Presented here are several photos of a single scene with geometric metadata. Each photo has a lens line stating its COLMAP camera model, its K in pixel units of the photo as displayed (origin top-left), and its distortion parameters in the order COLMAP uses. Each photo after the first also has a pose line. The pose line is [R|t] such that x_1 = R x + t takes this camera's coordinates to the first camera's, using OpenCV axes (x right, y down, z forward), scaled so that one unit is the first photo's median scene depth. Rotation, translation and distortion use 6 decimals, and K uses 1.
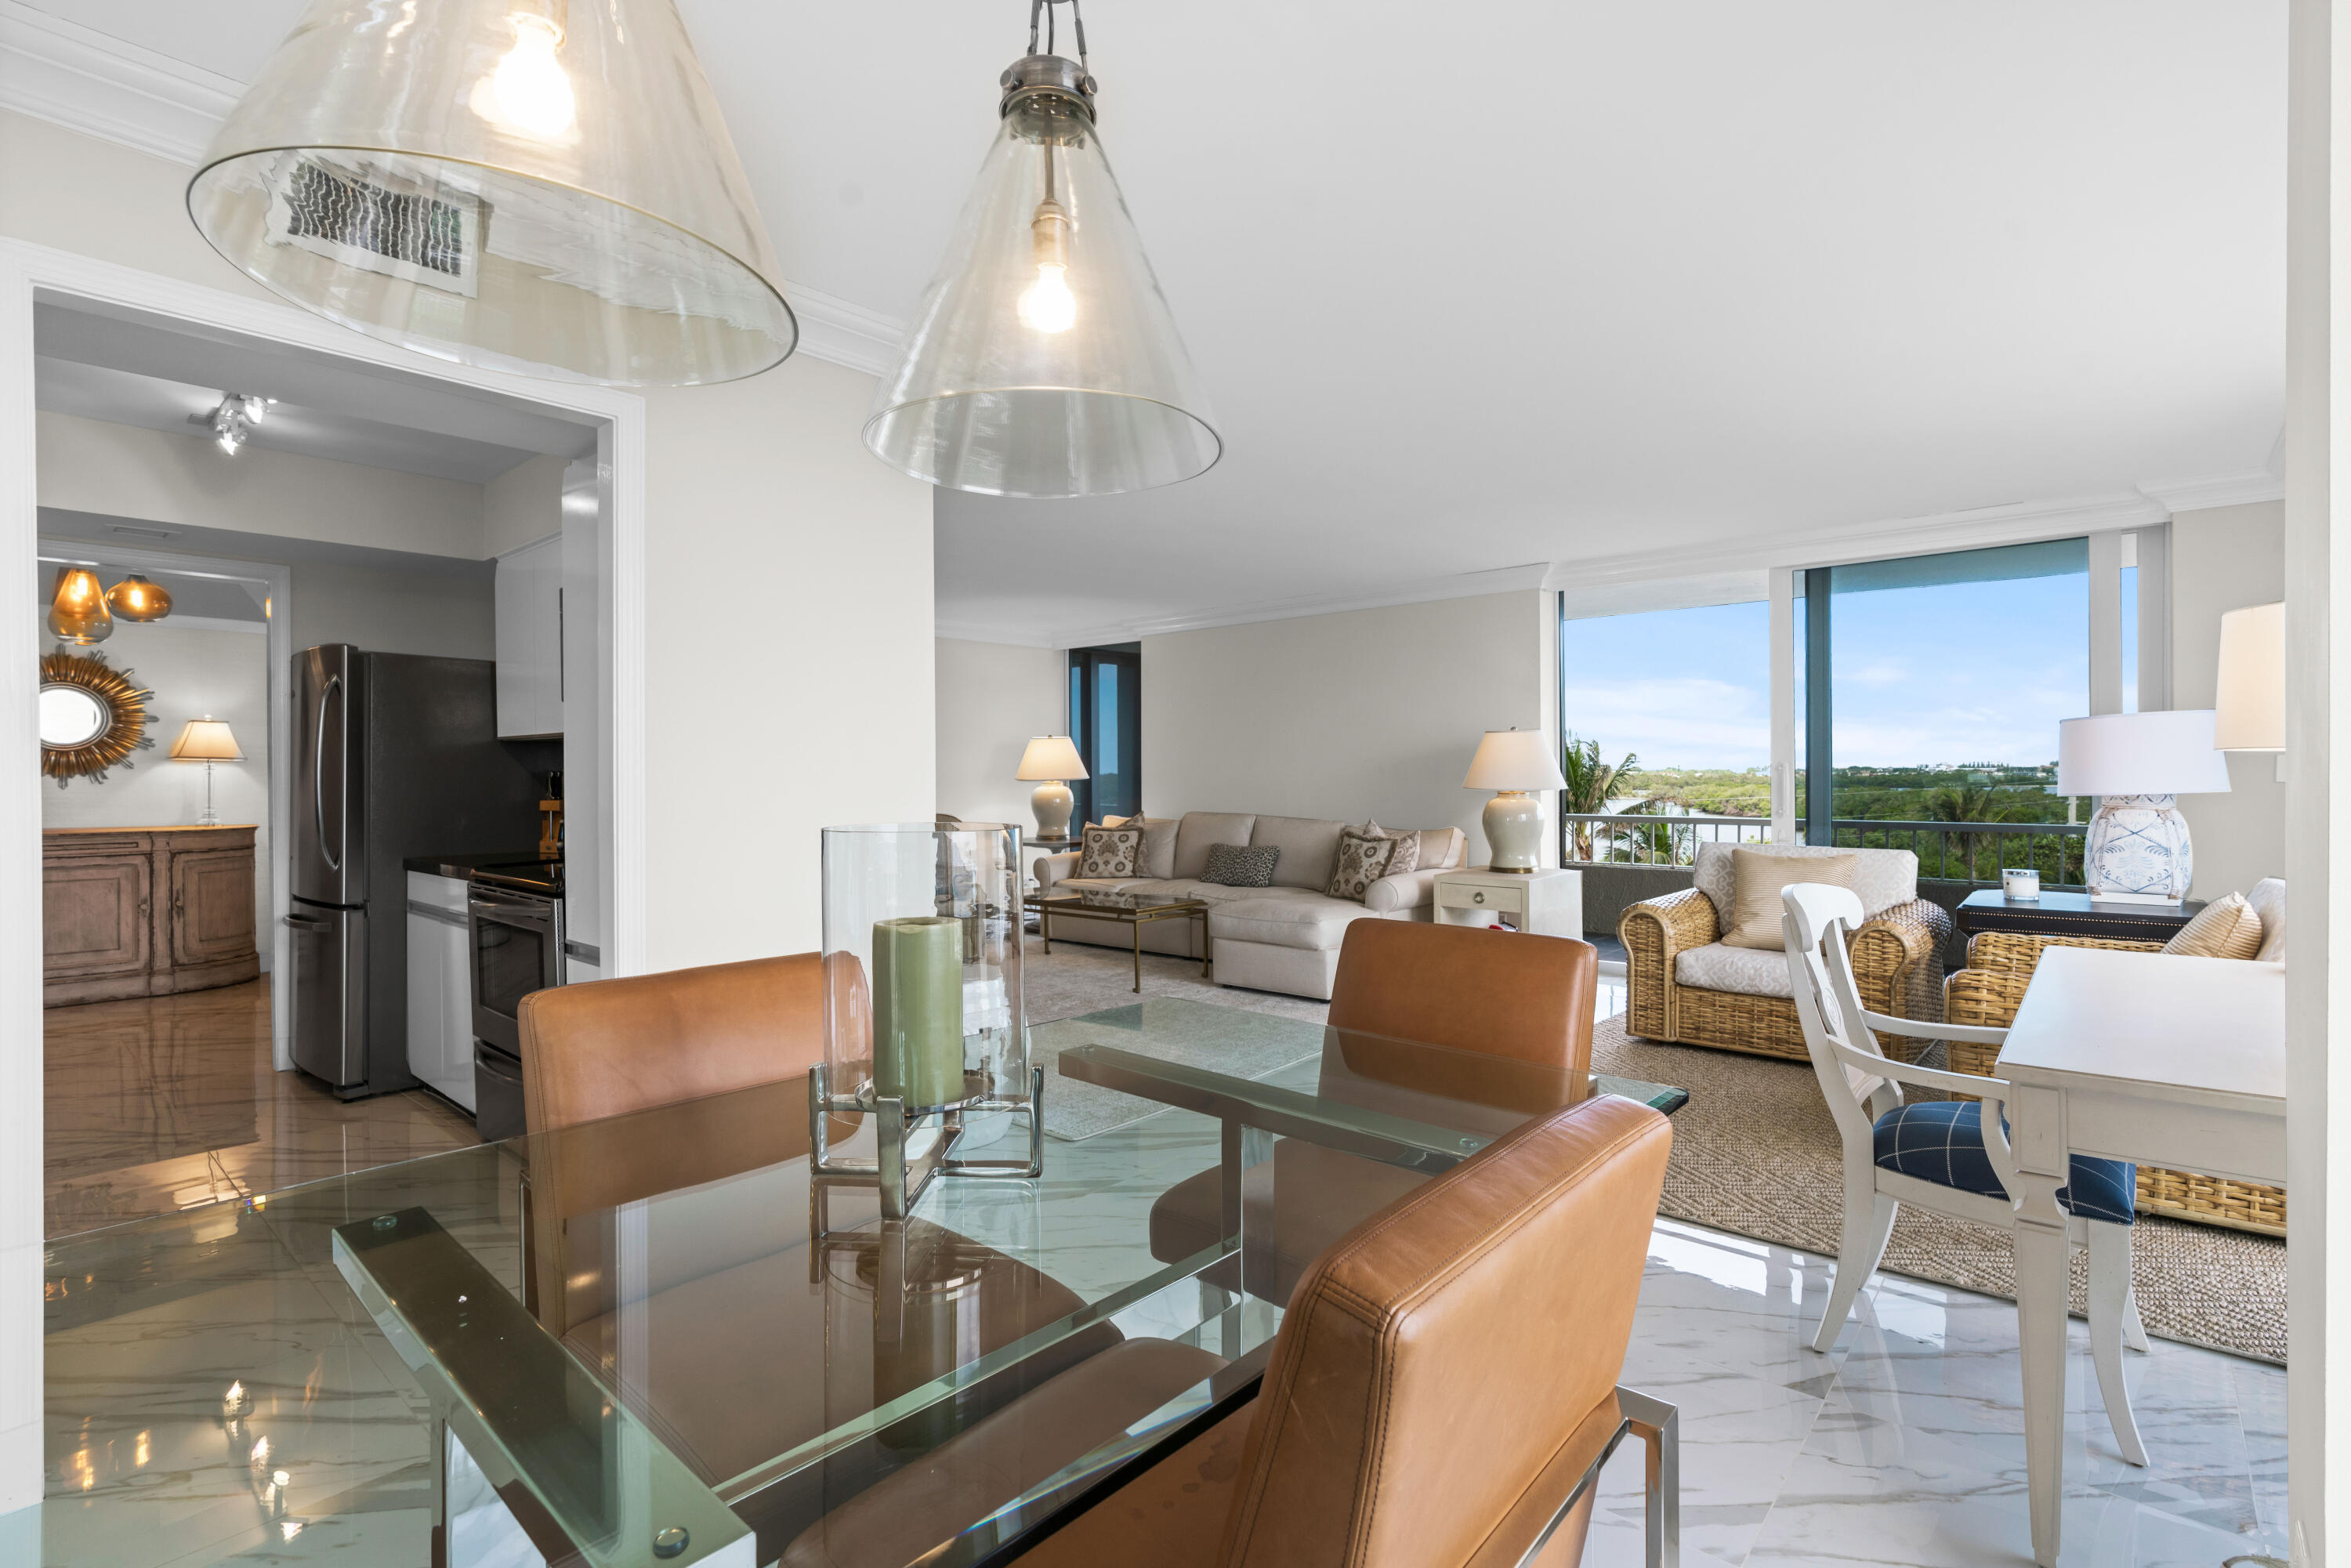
lens RADIAL K [[1089.9, 0, 1193.1], [0, 1089.9, 778.5], [0, 0, 1]] dist [-0.001645, -0.000348]
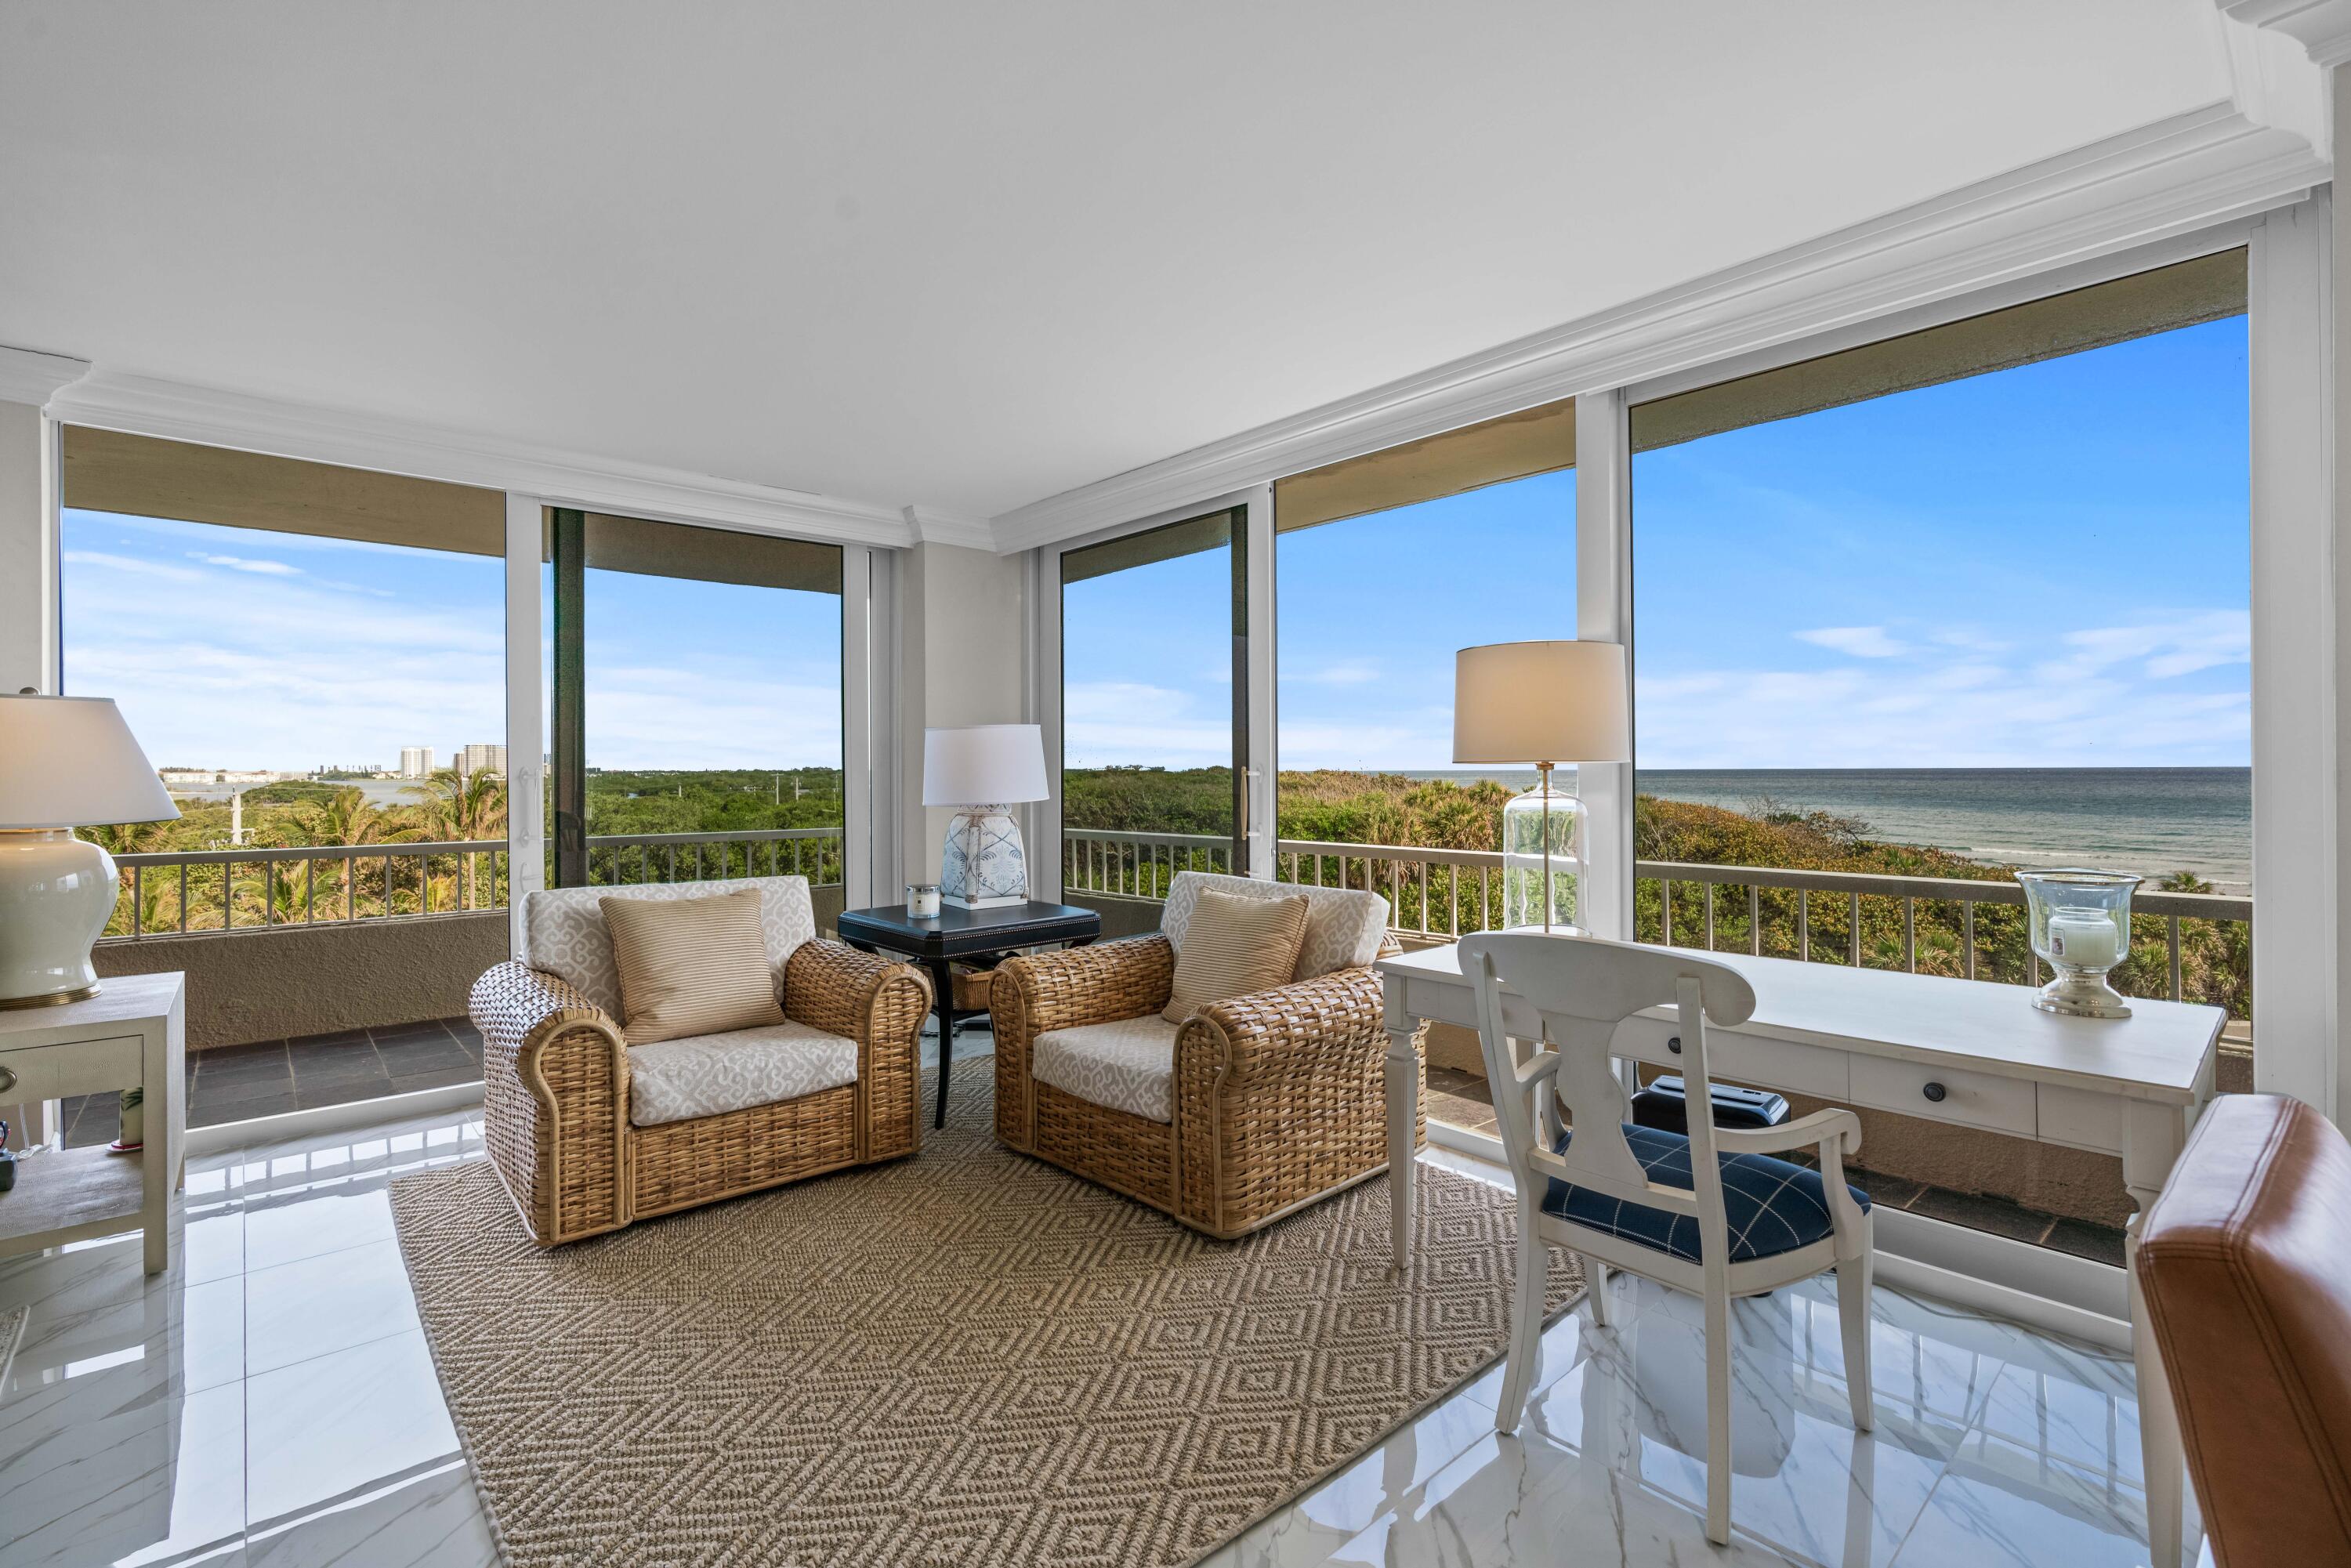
lens RADIAL K [[1058.3, 0, 1177.2], [0, 1058.3, 763.5], [0, 0, 1]] dist [-0.016673, 0.008594]
pose [[0.134555, 0.011662, 0.990838, -0.082155], [0.008591, 0.999879, -0.012935, -0.005494], [-0.990869, 0.010253, 0.134438, 0.473708]]
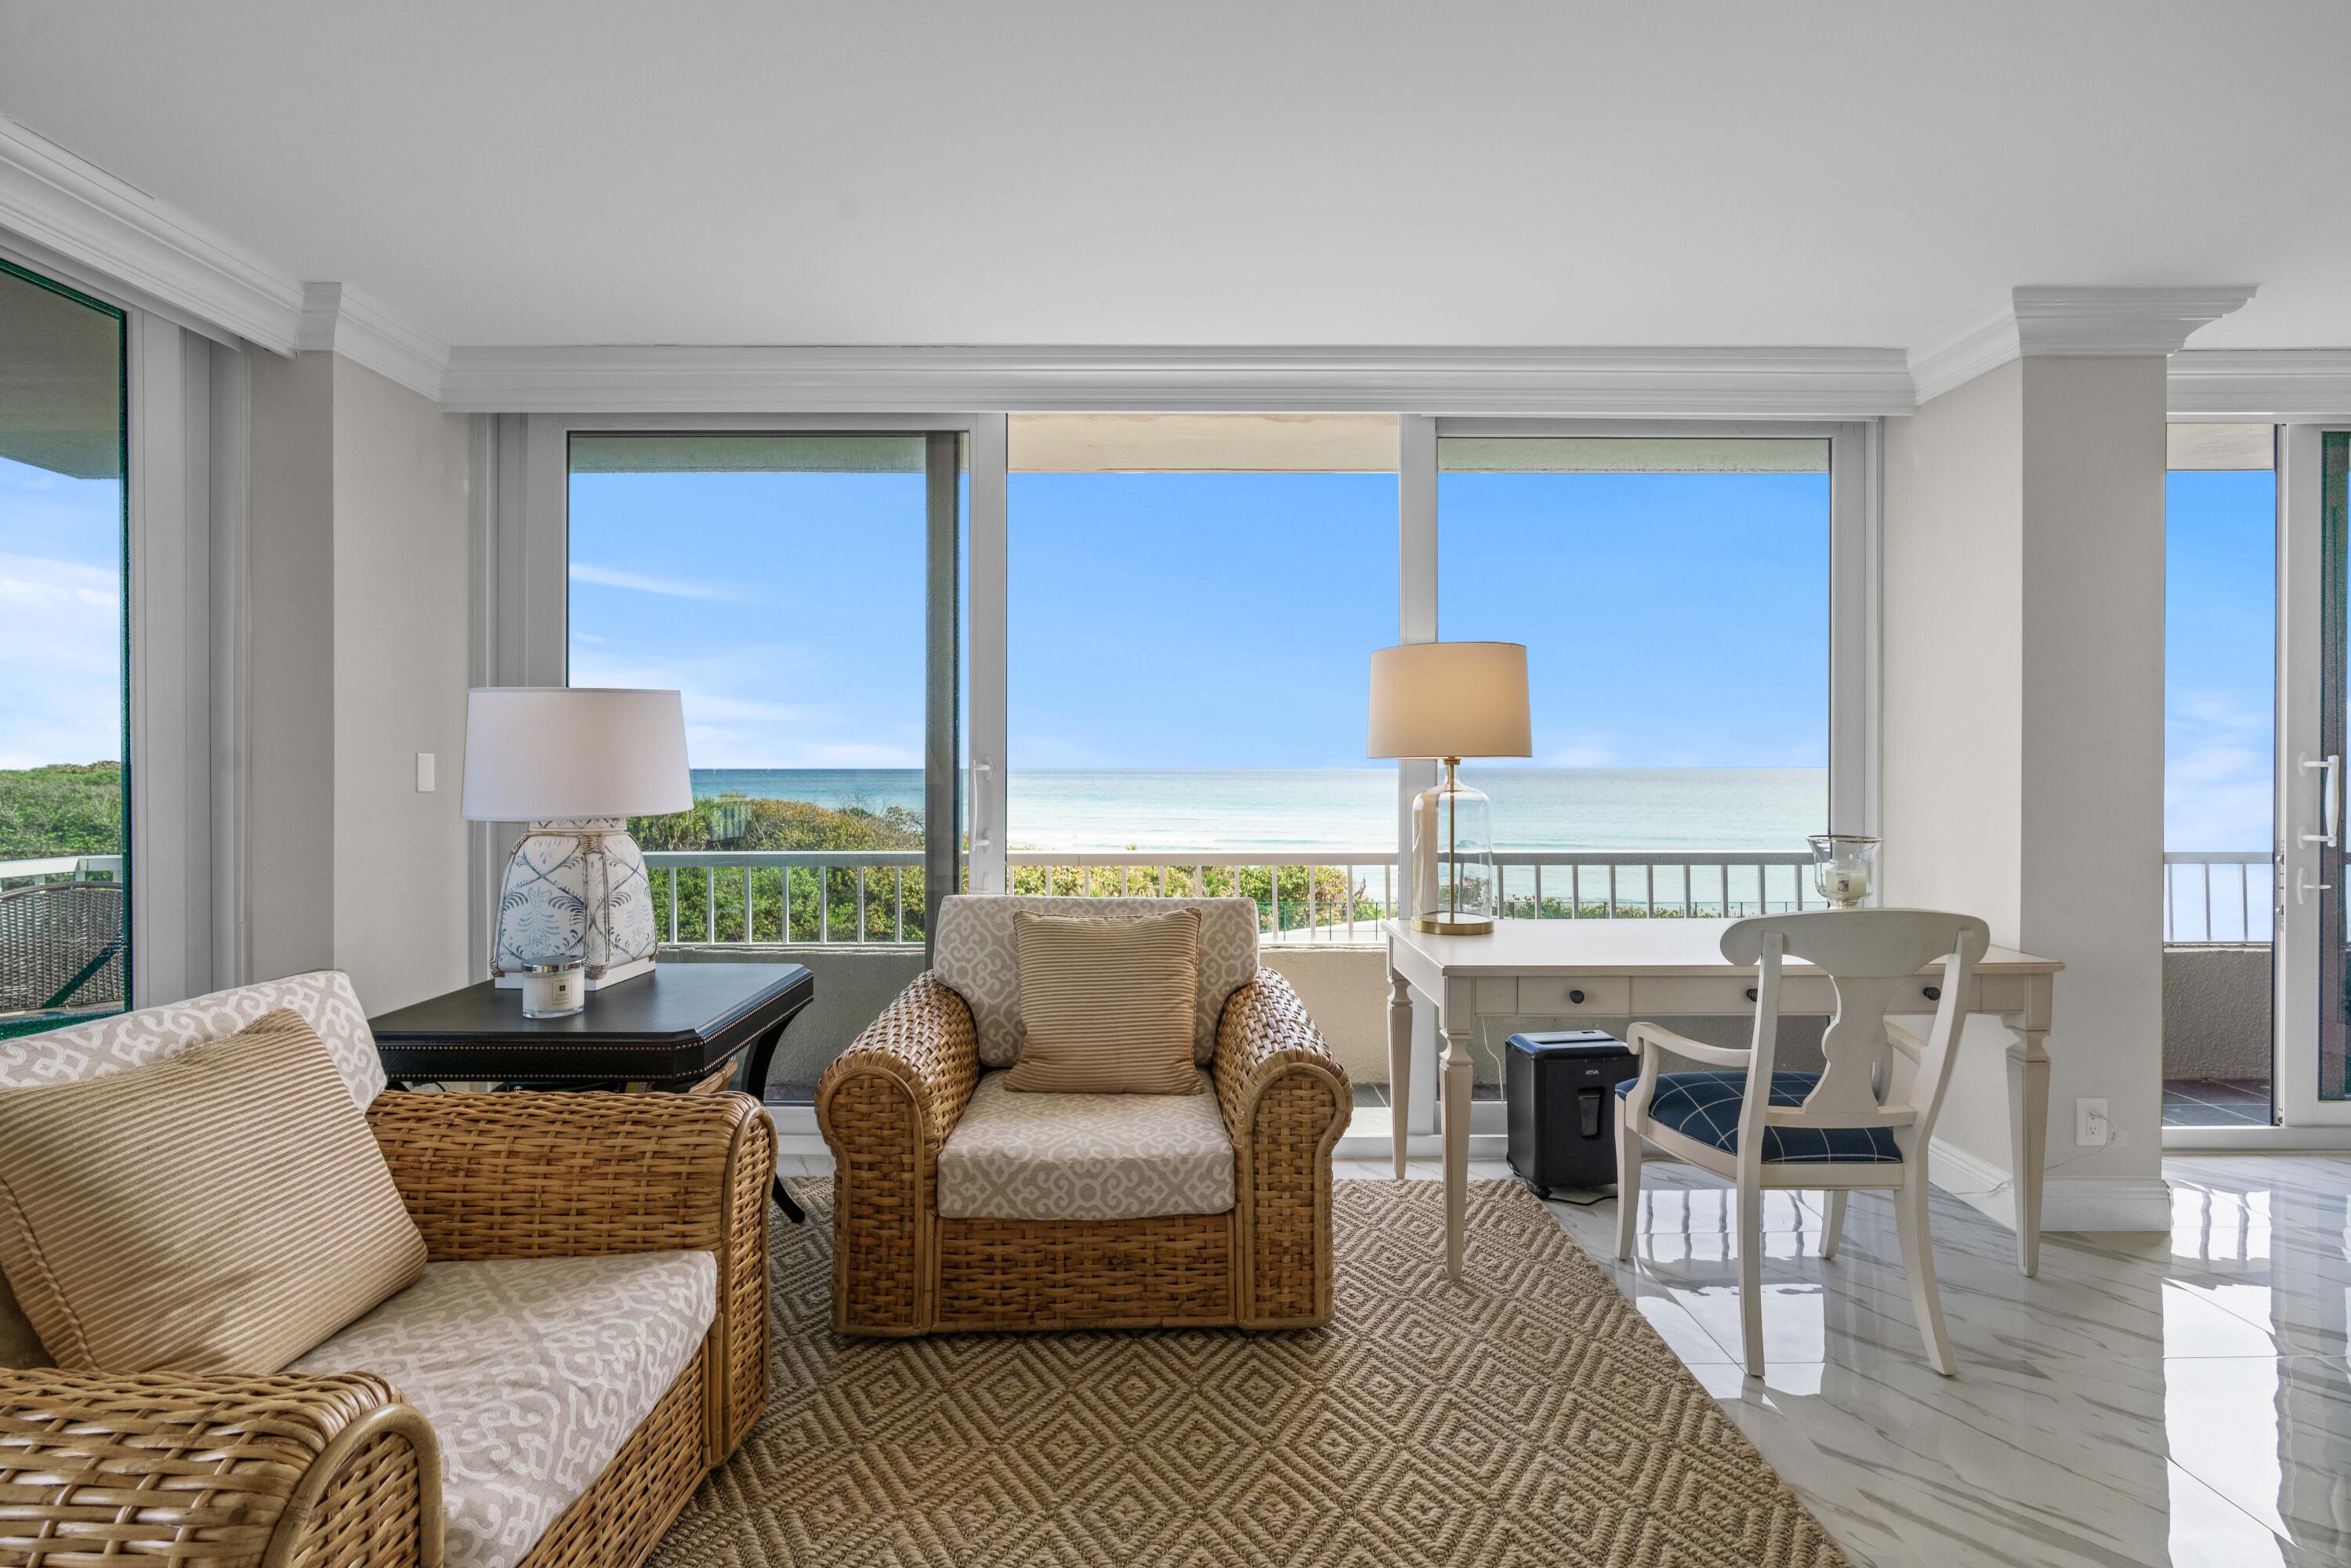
lens RADIAL K [[1058.3, 0, 1177.2], [0, 1058.3, 763.5], [0, 0, 1]] dist [-0.016673, 0.008594]
pose [[-0.651816, 0.007666, 0.758338, 0.114752], [0.007310, 0.999966, -0.003825, -0.006760], [-0.758342, 0.003050, -0.651850, 0.794273]]
